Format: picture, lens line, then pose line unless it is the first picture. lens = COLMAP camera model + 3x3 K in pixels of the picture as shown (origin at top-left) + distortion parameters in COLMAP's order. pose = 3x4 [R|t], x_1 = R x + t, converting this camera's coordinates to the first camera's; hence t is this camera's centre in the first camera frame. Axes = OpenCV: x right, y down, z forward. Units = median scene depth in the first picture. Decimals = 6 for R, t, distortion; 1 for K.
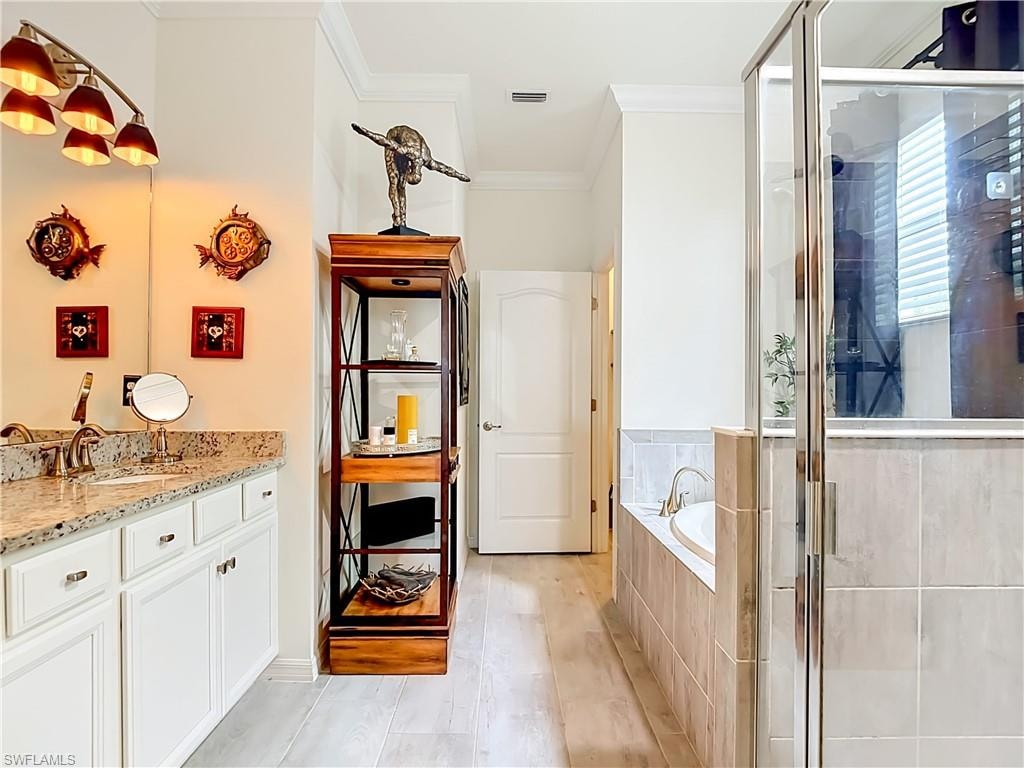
lens RADIAL K [[557.3, 0, 511.9], [0, 557.3, 387.3], [0, 0, 1]] dist [-0.004589, -0.011692]
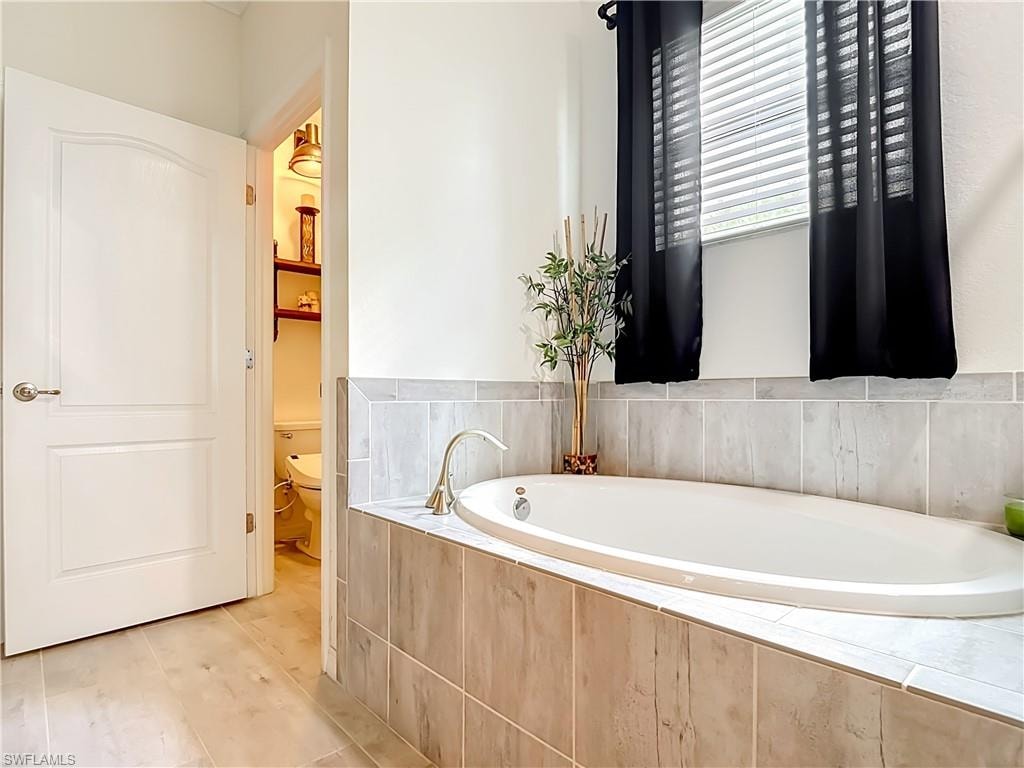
lens RADIAL K [[557.3, 0, 530.9], [0, 557.3, 390.7], [0, 0, 1]] dist [-0.004589, -0.011692]
pose [[0.737798, -0.005842, 0.674996, -0.053861], [0.003133, 0.999981, 0.005230, 0.086012], [-0.675014, -0.001744, 0.737802, 0.444395]]
